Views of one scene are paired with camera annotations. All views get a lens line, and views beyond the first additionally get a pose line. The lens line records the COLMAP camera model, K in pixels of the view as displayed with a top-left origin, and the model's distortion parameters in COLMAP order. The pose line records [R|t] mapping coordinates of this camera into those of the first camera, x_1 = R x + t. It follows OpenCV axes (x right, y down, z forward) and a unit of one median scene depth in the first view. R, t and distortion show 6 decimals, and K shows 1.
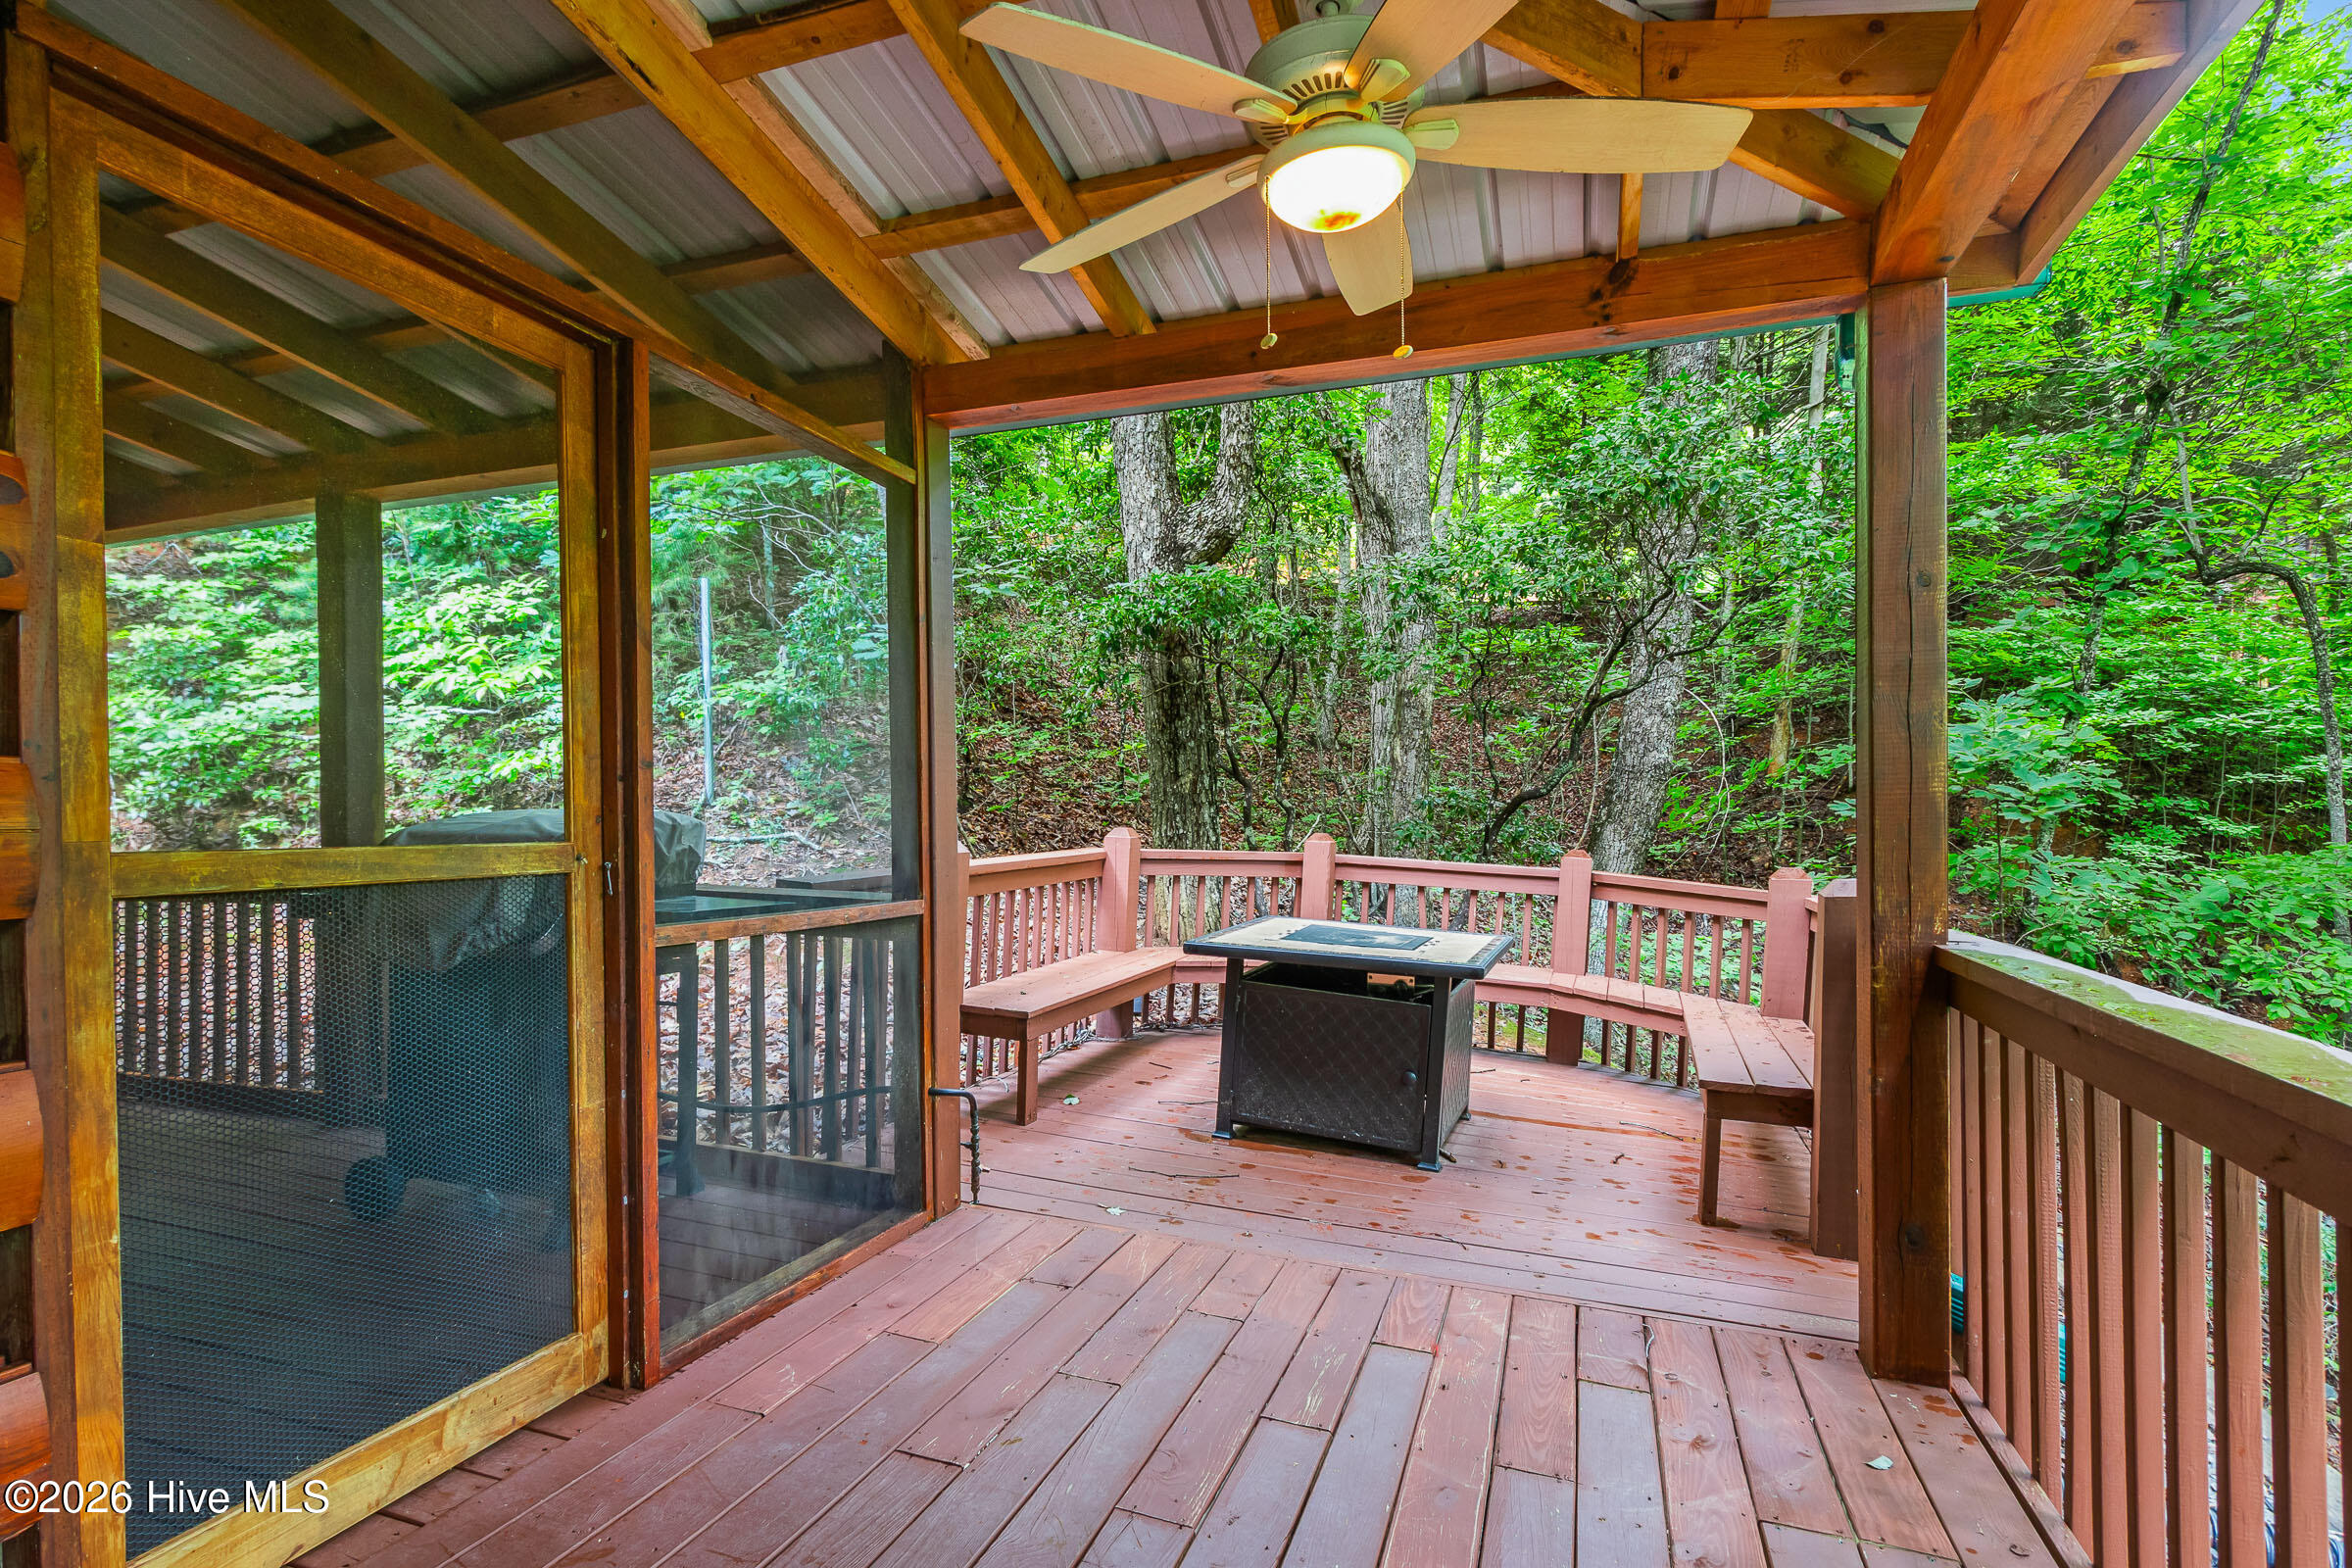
lens RADIAL K [[1125.9, 0, 1172.0], [0, 1125.9, 798.5], [0, 0, 1]] dist [0.008145, -0.002685]
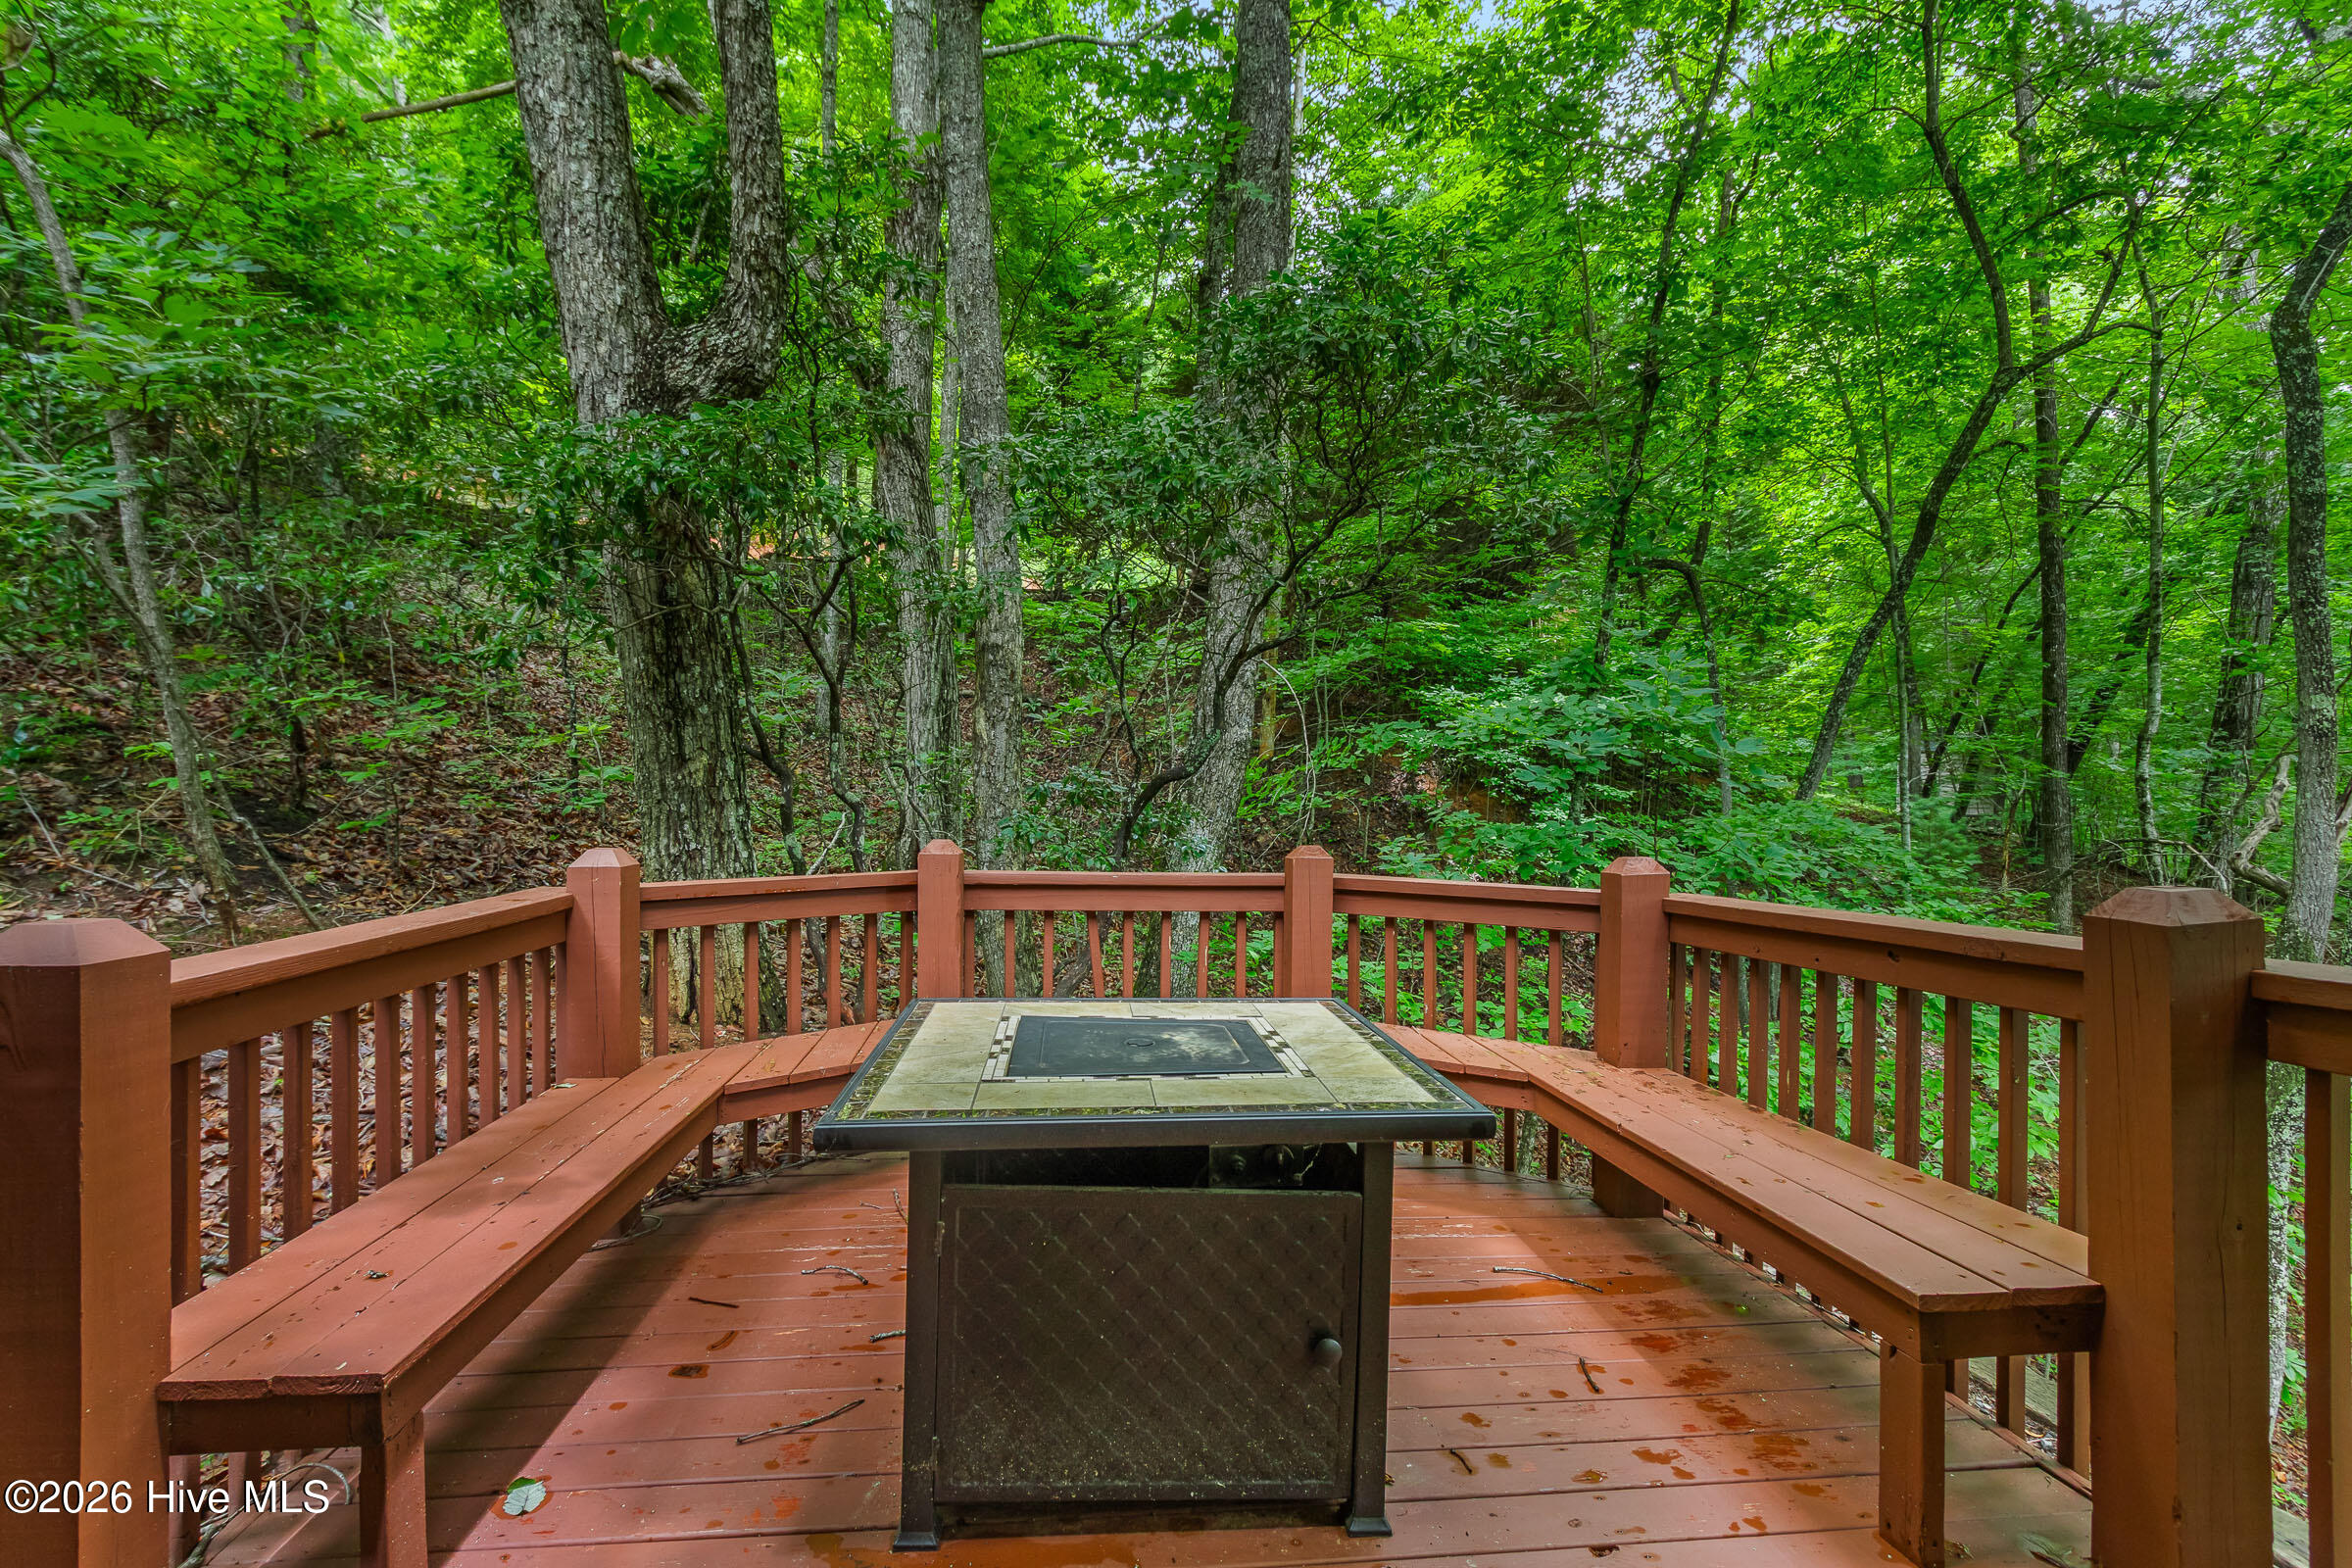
lens RADIAL K [[1125.9, 0, 1126.6], [0, 1125.9, 823.7], [0, 0, 1]] dist [0.008145, -0.002685]
pose [[0.913128, -0.044765, 0.405209, -0.025473], [0.034411, 0.998869, 0.032803, 0.003883], [-0.406219, -0.016010, 0.913636, 0.311123]]
